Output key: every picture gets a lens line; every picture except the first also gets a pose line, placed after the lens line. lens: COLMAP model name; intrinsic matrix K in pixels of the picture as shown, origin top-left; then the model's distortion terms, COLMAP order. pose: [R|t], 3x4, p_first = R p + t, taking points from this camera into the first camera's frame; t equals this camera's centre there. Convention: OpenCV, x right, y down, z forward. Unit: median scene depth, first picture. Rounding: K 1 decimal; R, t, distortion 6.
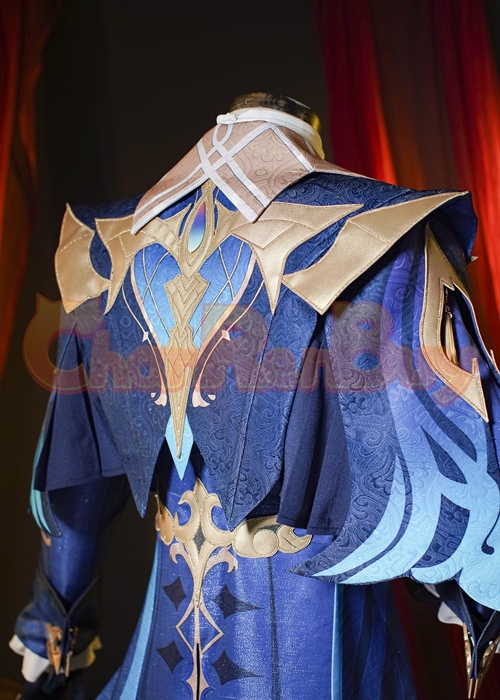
lens RADIAL K [[1039.1, 0, 250.0], [0, 1039.1, 351.8], [0, 0, 1]] dist [-0.194735, 0.000000]
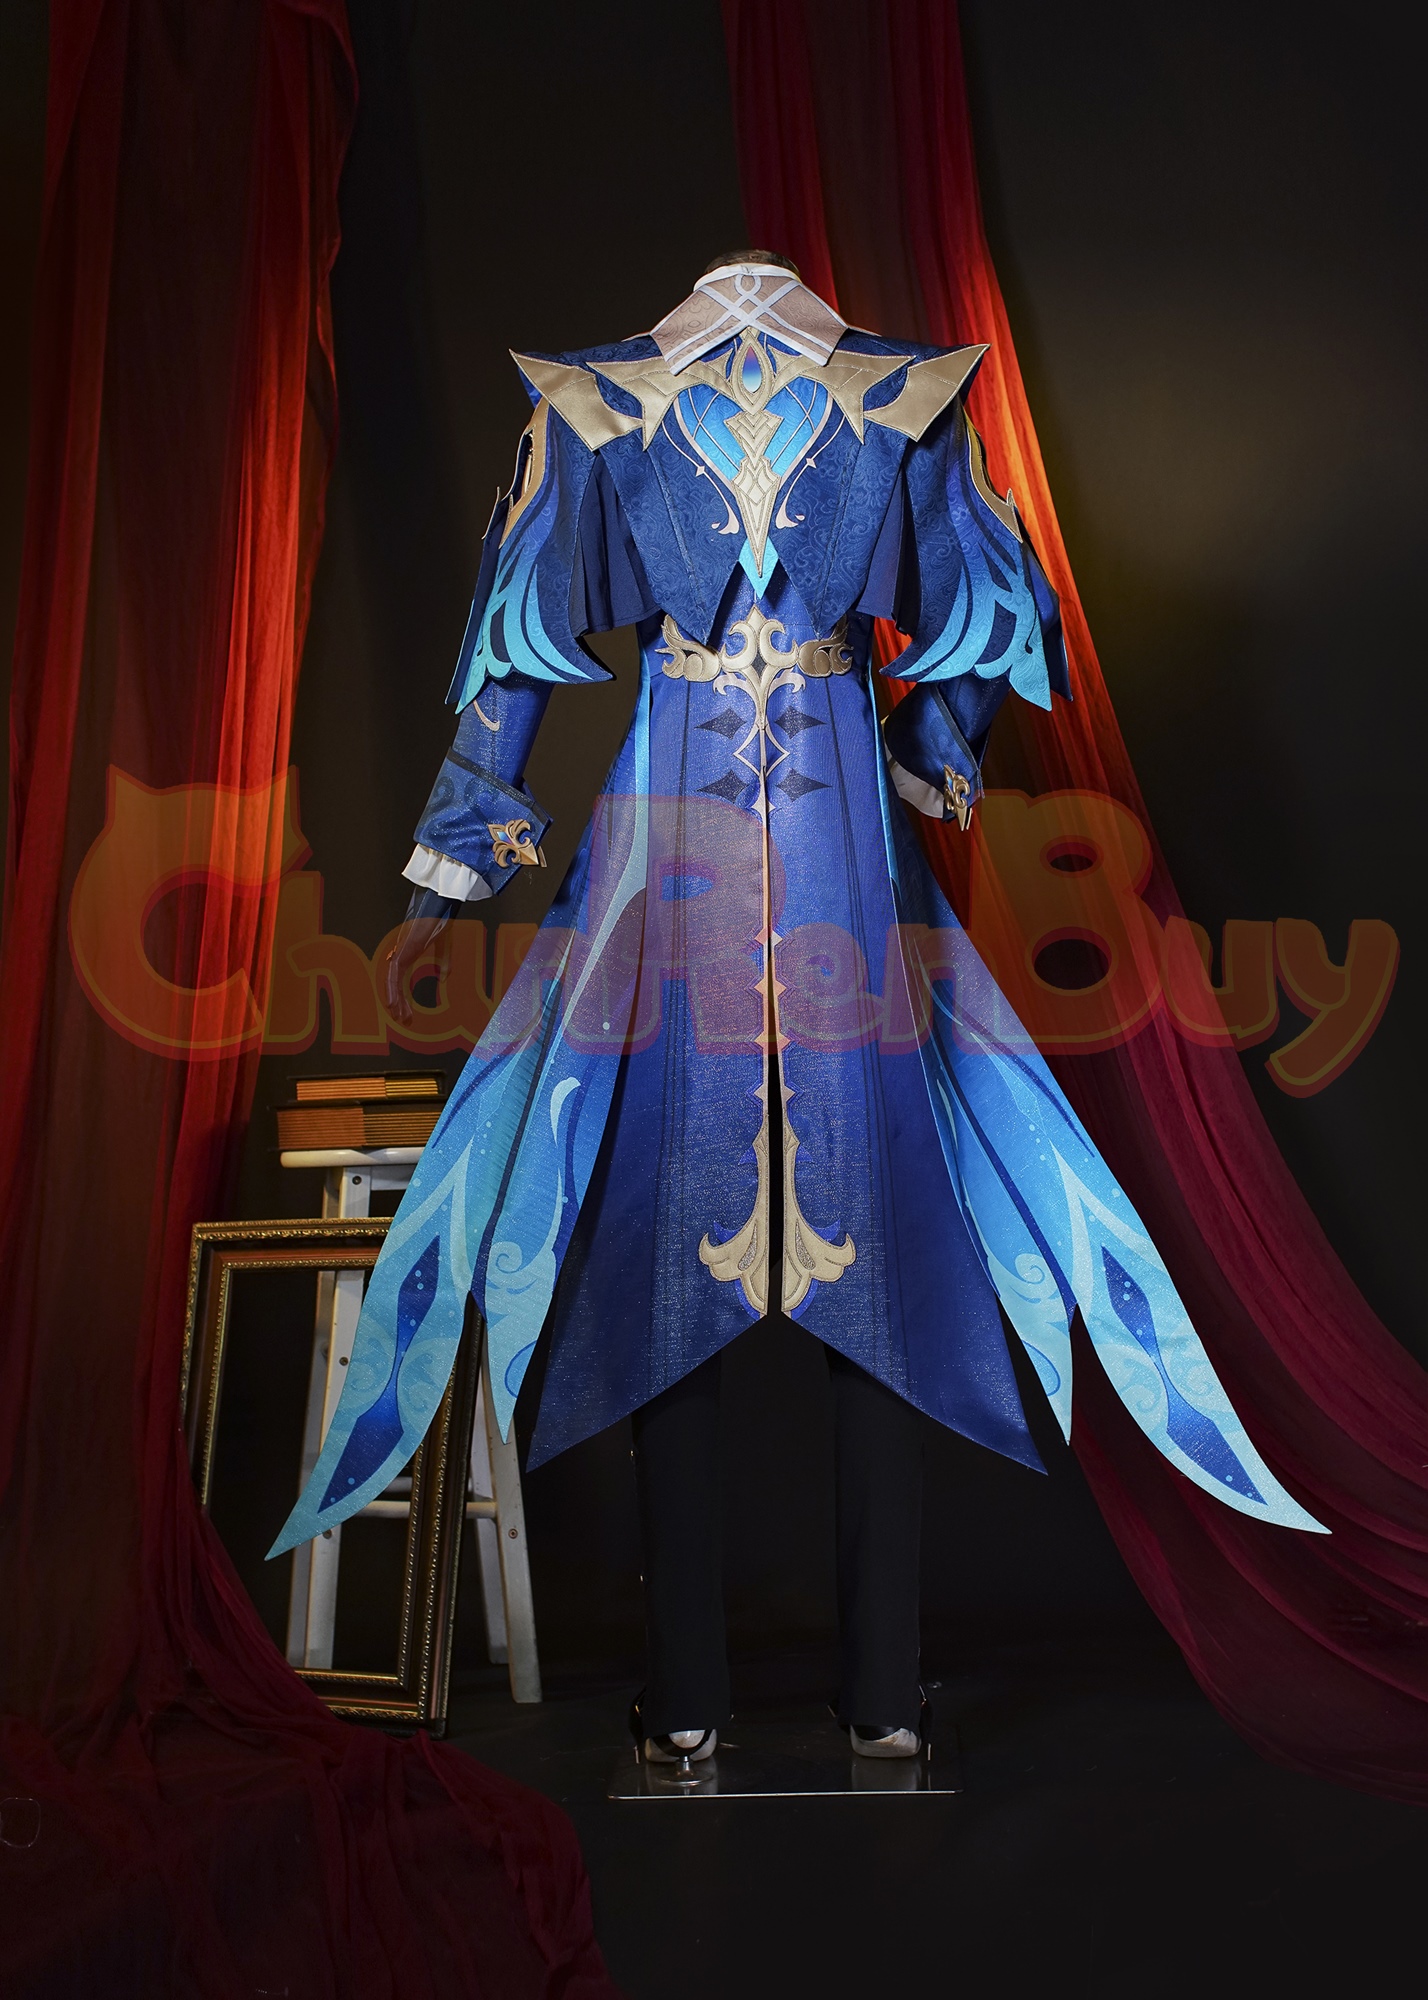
lens RADIAL K [[2968.9, 0, 712.2], [0, 2968.9, 995.4], [0, 0, 1]] dist [-0.194735, 0.000000]
pose [[0.826582, -0.023126, 0.562341, -1.839219], [0.037823, 0.999179, -0.014506, 0.576595], [-0.561544, 0.033260, 0.826778, -1.482682]]
